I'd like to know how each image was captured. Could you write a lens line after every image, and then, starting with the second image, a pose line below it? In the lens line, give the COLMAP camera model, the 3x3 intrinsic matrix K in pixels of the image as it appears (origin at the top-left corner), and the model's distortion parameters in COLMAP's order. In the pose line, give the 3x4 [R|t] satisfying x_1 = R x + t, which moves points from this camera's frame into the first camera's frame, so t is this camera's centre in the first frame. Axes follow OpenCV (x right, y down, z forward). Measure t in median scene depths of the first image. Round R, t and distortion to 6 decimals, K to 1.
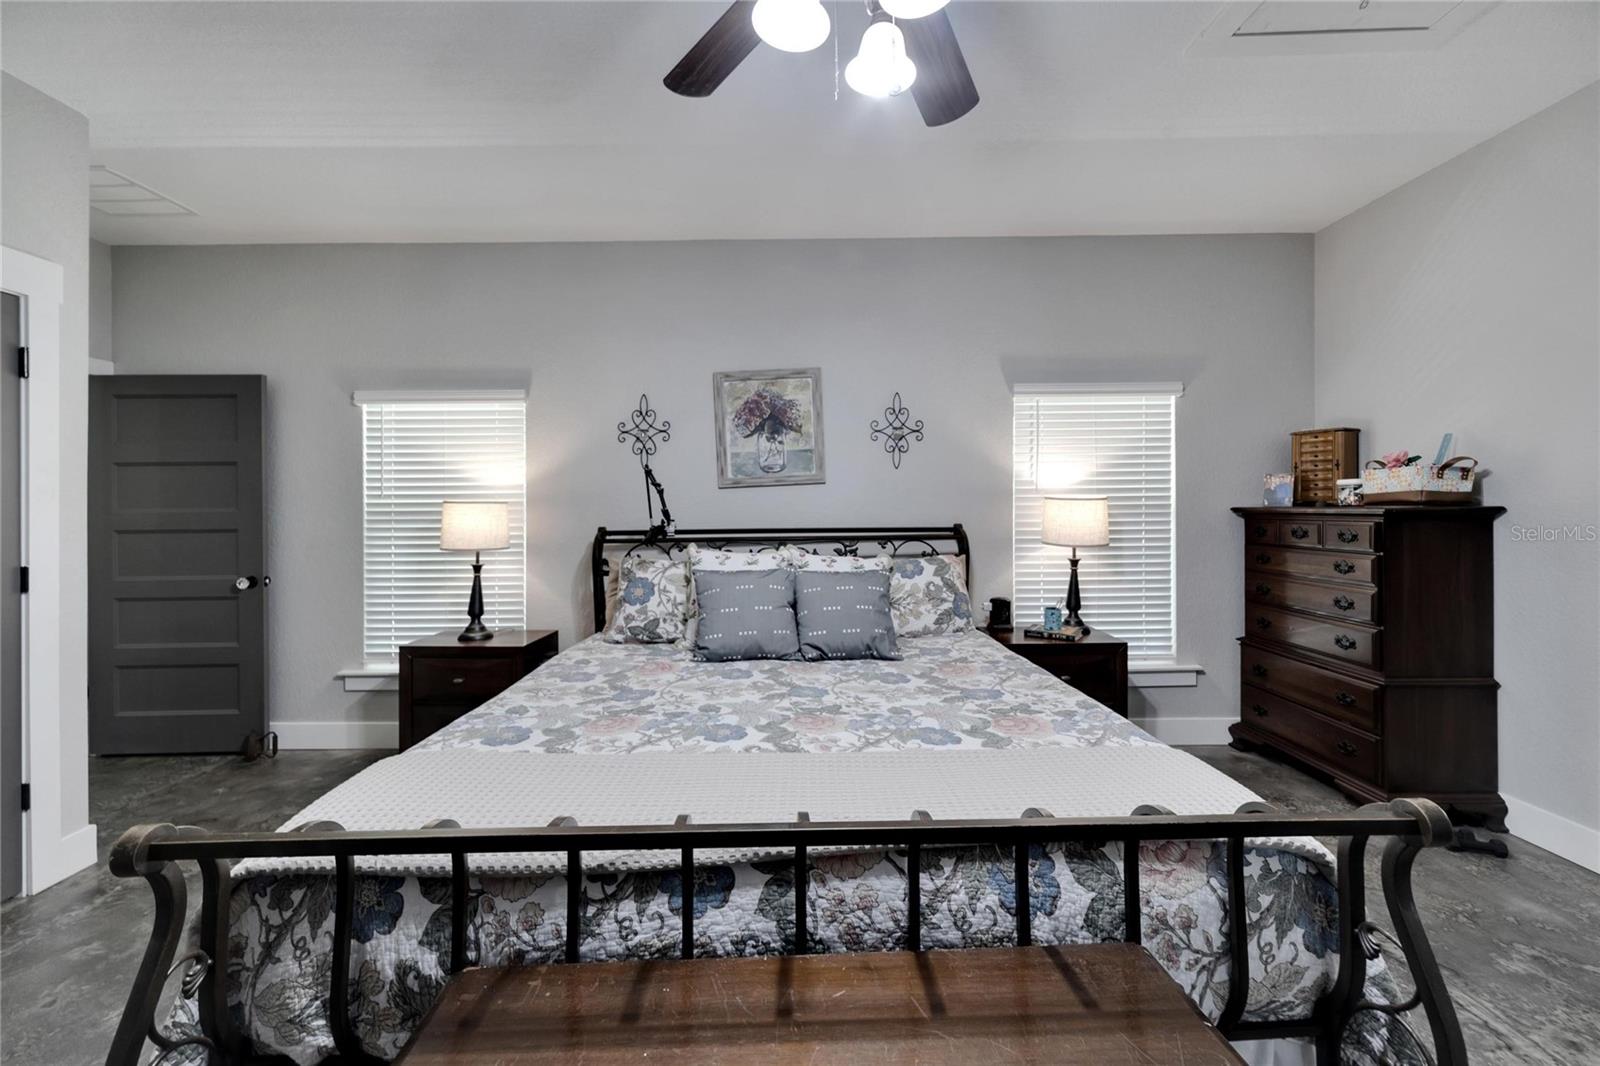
lens RADIAL K [[639.4, 0, 797.4], [0, 639.4, 500.2], [0, 0, 1]] dist [0.001028, 0.000110]
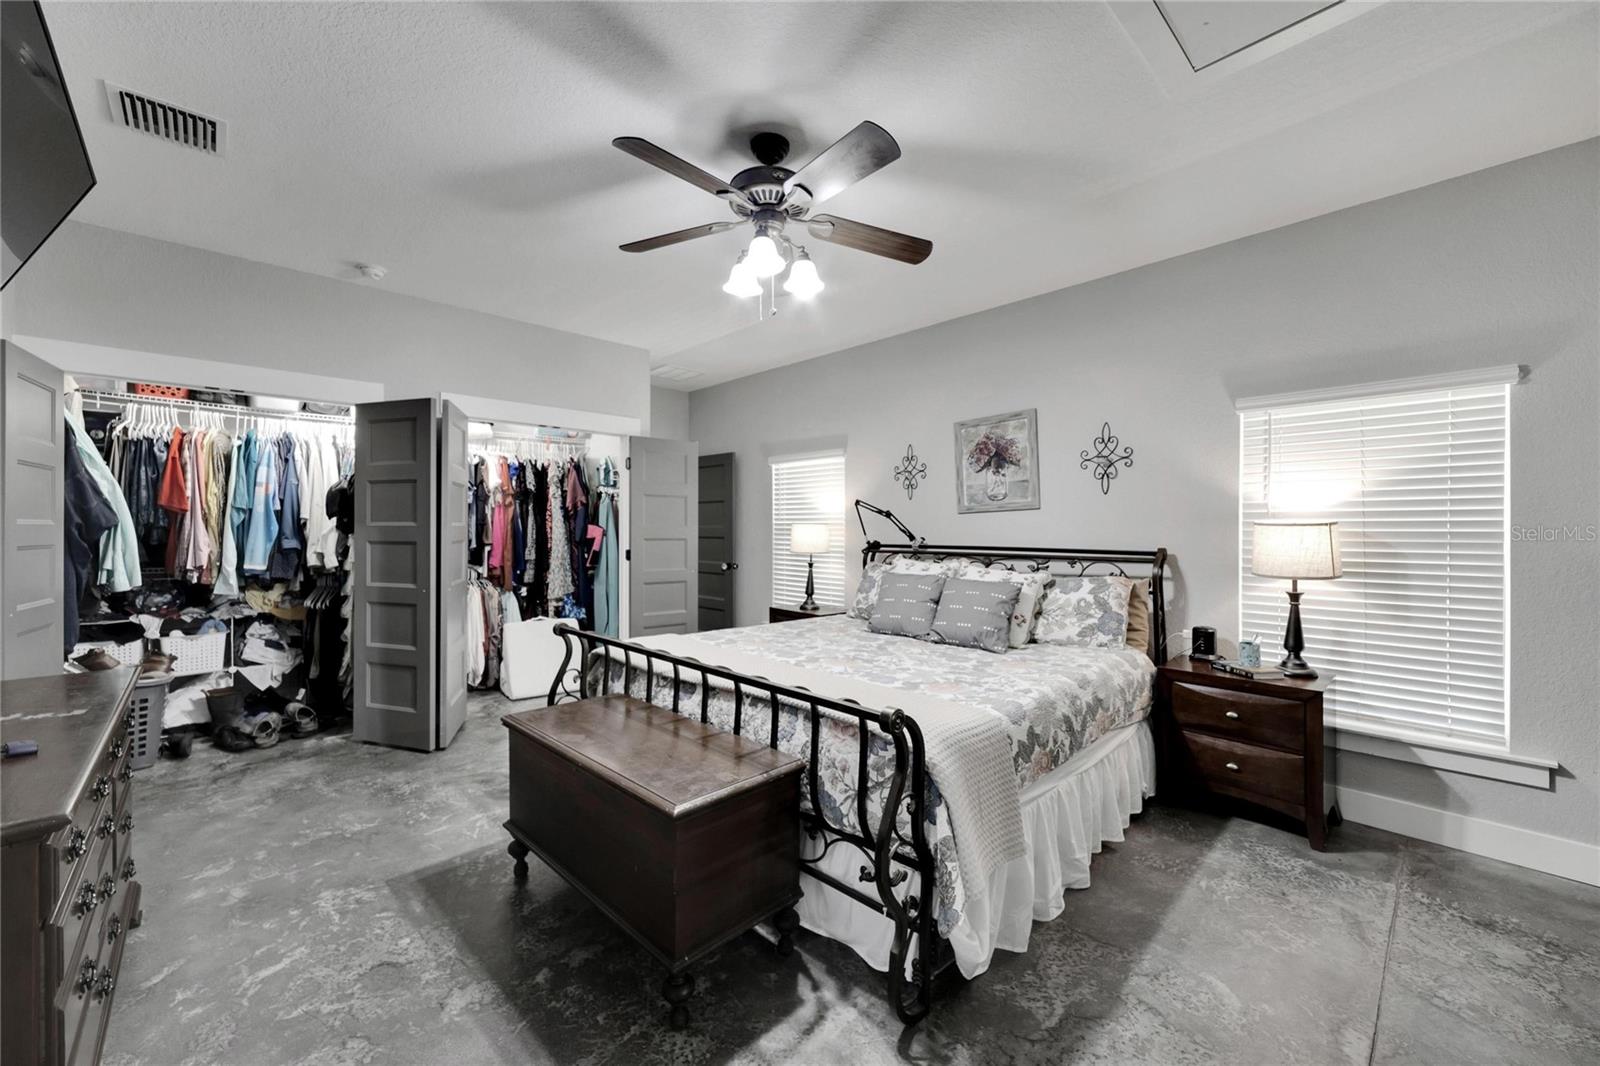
lens RADIAL K [[617.1, 0, 793.3], [0, 617.1, 526.9], [0, 0, 1]] dist [0.001736, 0.000061]
pose [[0.688342, 0.010816, -0.725306, 0.543174], [-0.004962, 0.999936, 0.010203, -0.003611], [0.725369, -0.003424, 0.688351, -0.079351]]
